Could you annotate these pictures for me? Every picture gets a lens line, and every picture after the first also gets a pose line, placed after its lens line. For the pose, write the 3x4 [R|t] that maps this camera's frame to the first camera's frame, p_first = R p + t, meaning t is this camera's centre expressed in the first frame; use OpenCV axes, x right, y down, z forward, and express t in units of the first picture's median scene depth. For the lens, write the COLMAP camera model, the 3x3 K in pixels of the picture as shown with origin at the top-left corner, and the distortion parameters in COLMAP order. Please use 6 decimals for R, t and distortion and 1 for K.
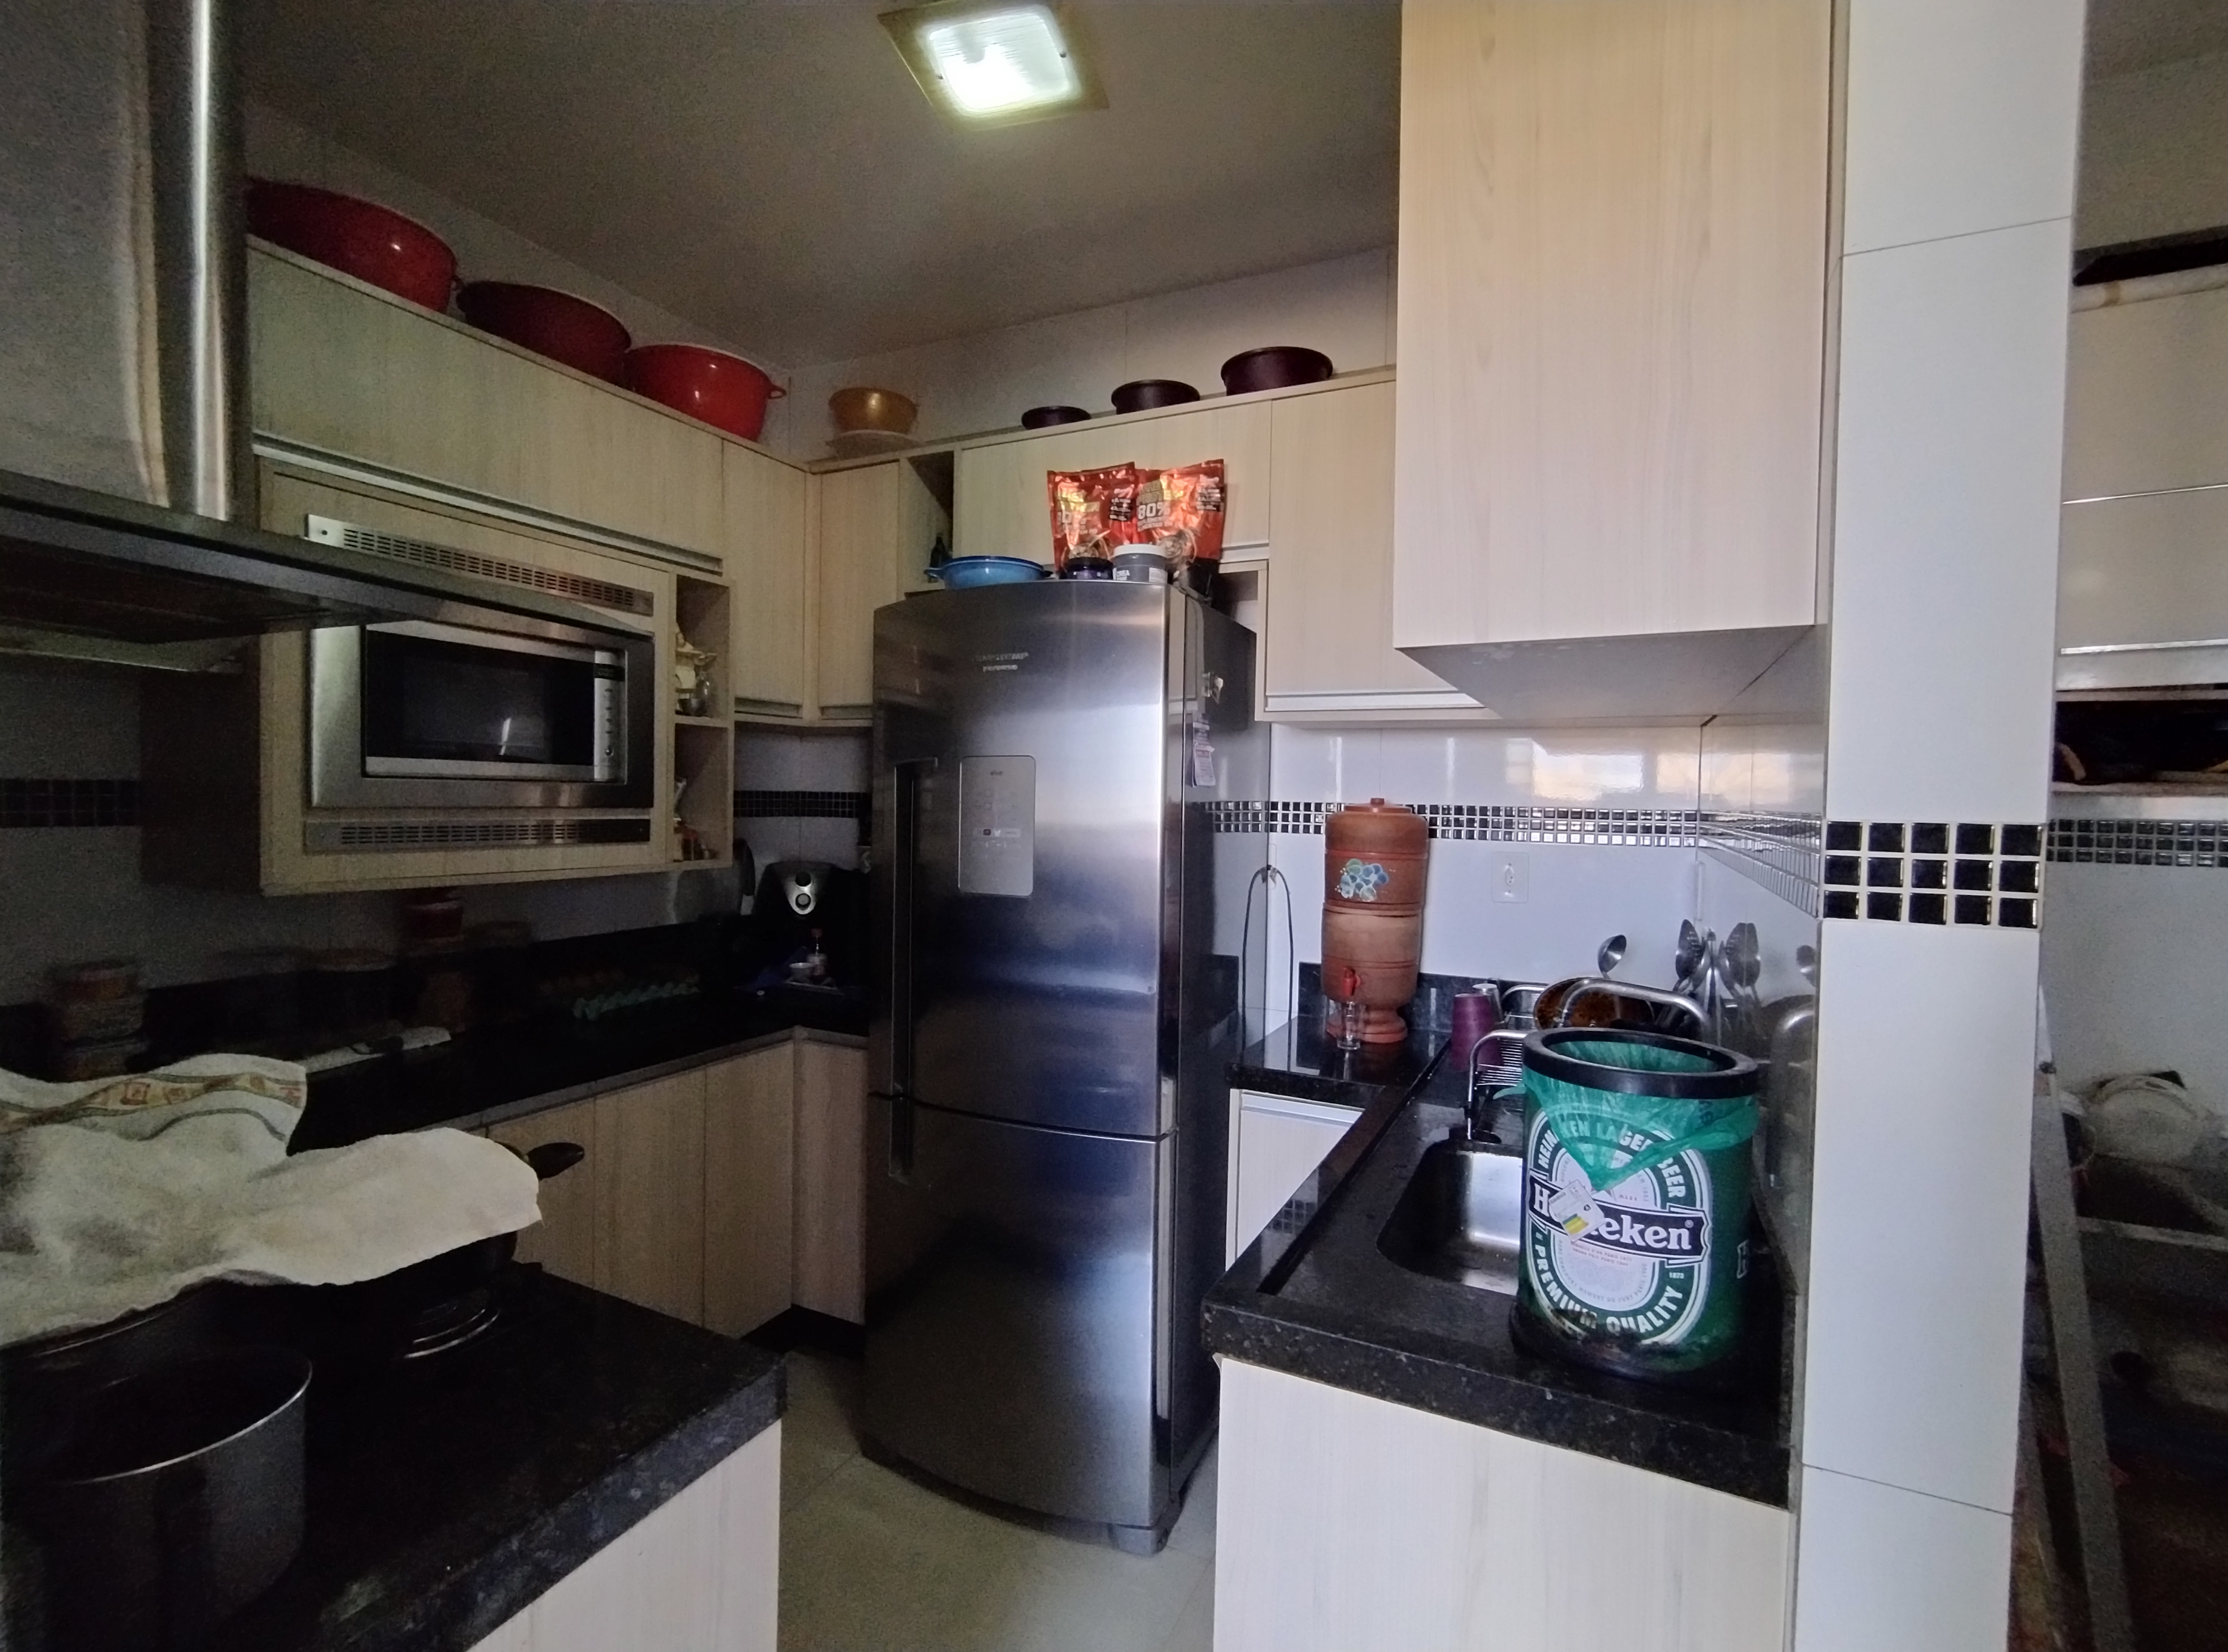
lens RADIAL K [[1024.5, 0, 1114.0], [0, 1024.5, 826.0], [0, 0, 1]] dist [0.000242, 0.000759]
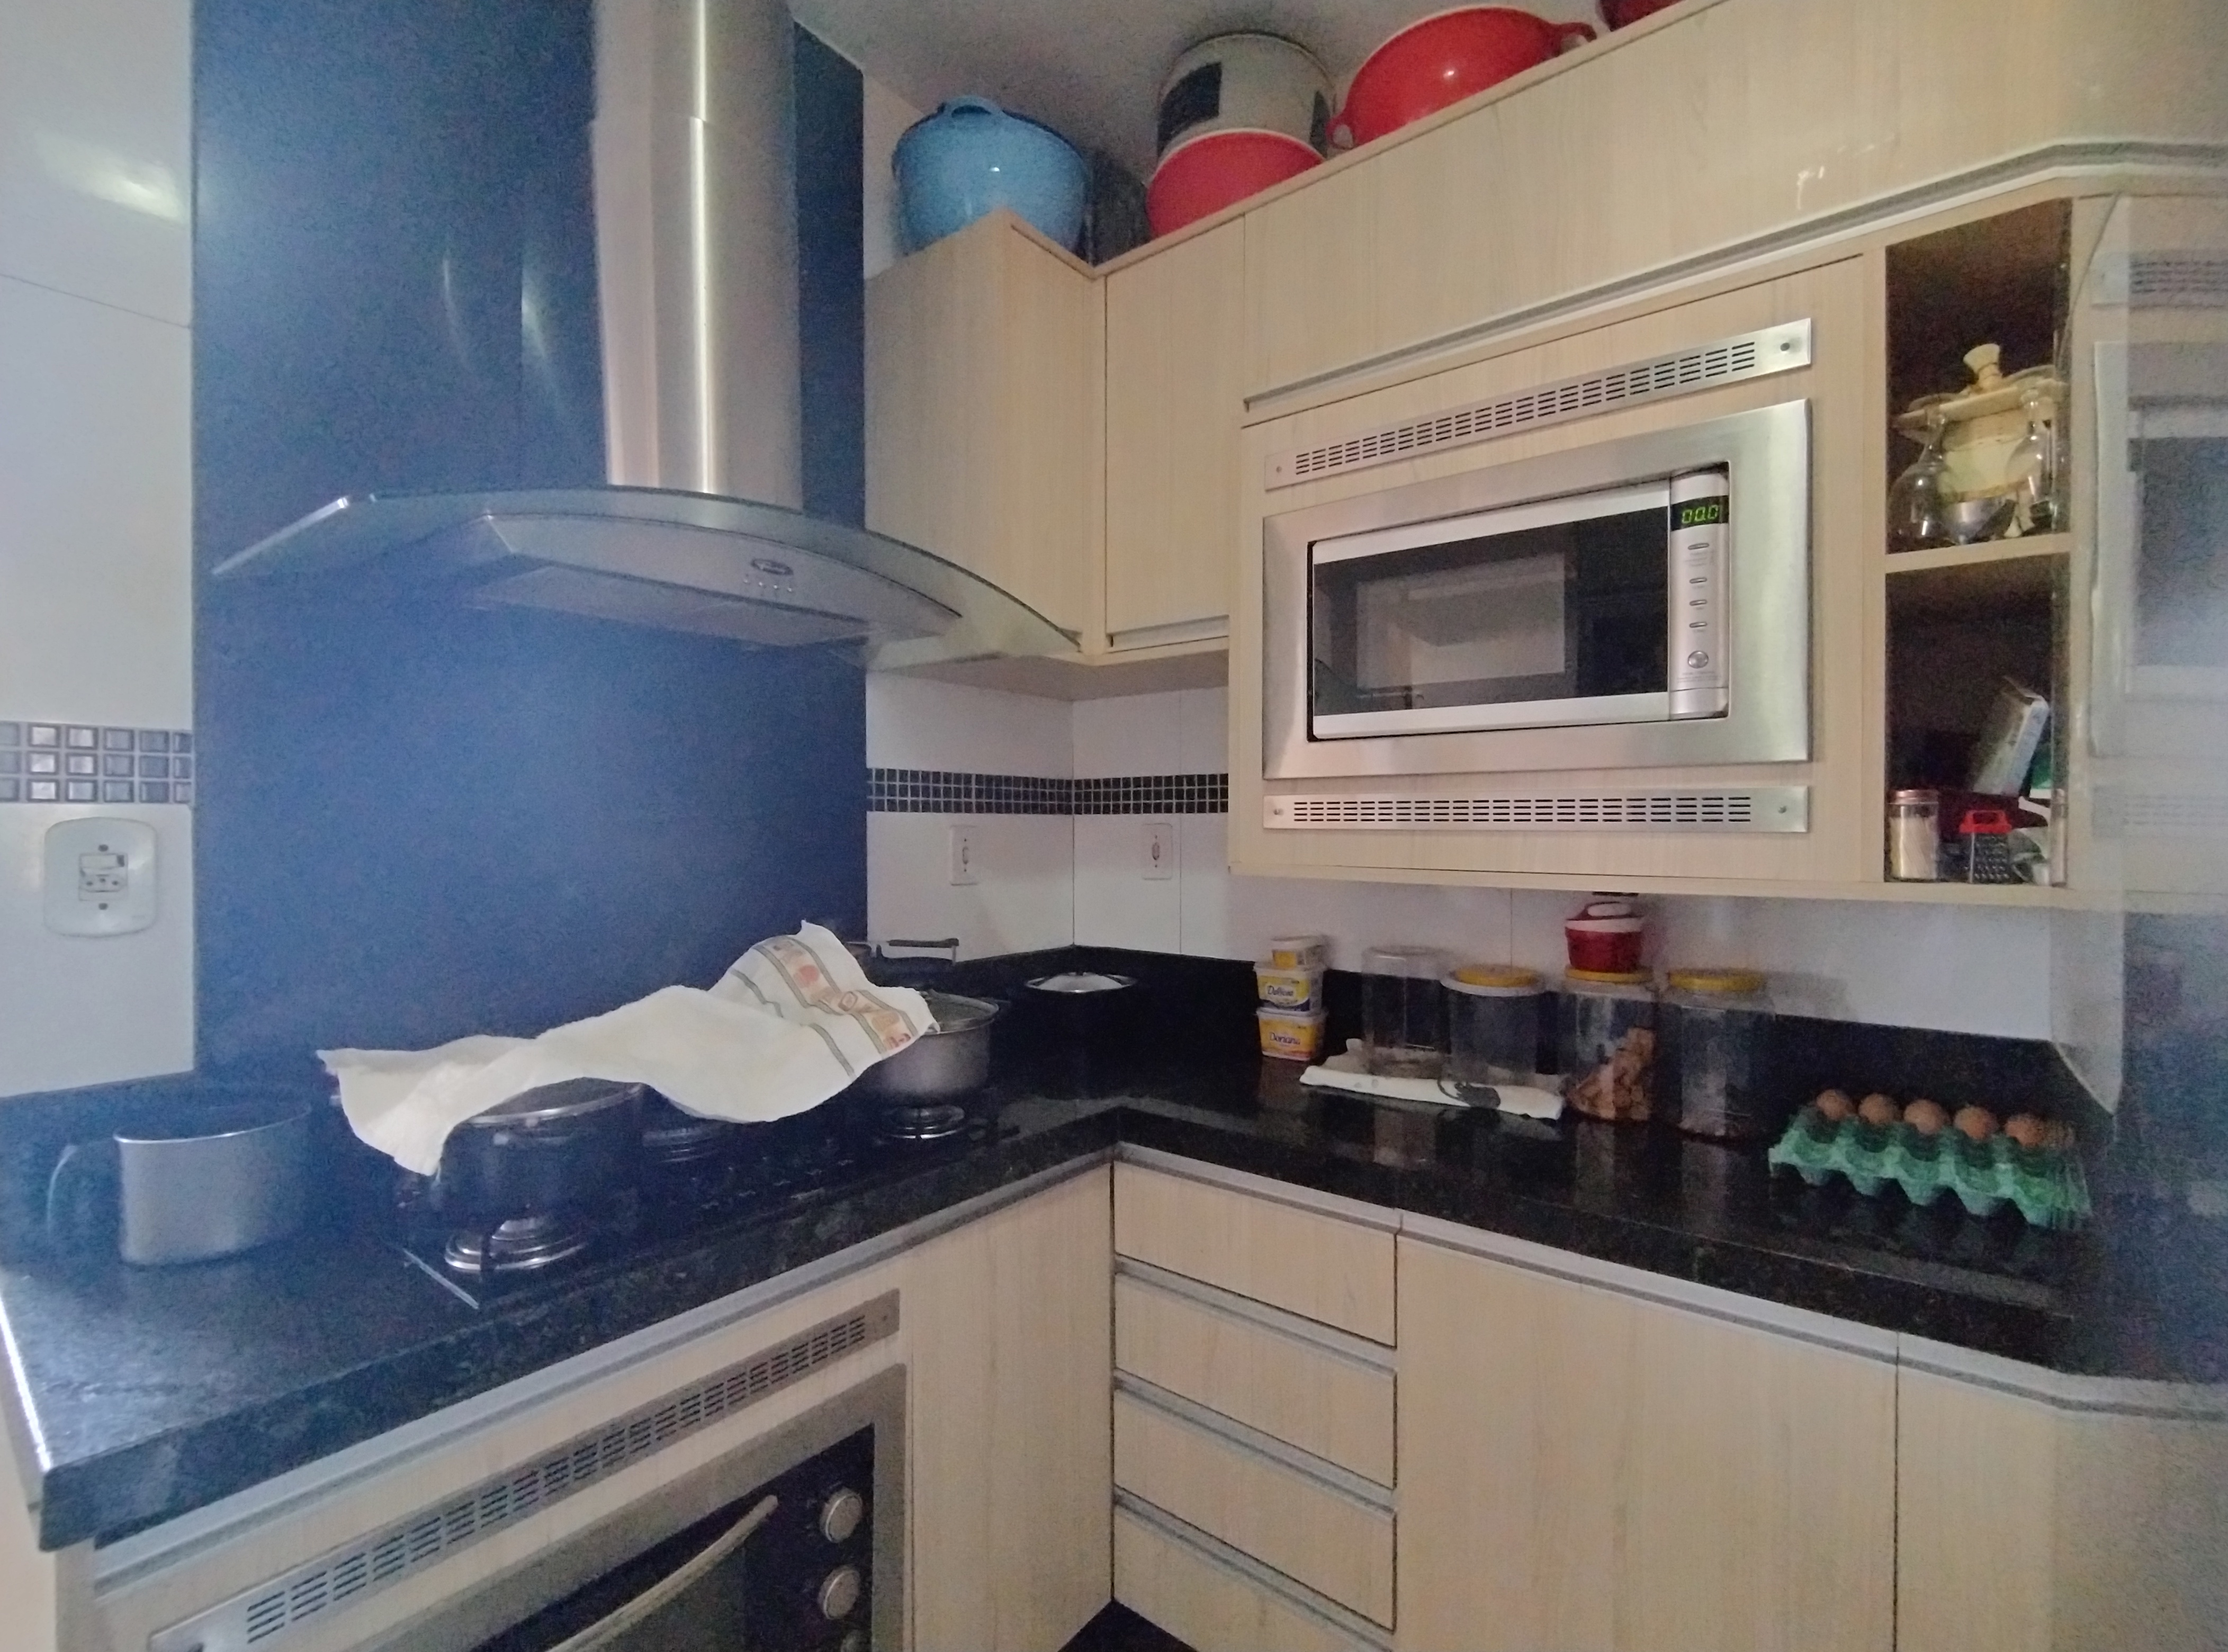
lens RADIAL K [[1022.1, 0, 1114.0], [0, 1022.1, 826.0], [0, 0, 1]] dist [-0.002148, -0.000039]
pose [[-0.213167, -0.016448, -0.976877, 0.087946], [-0.027821, 0.999555, -0.010759, 0.027946], [0.976620, 0.024884, -0.213530, 0.837978]]
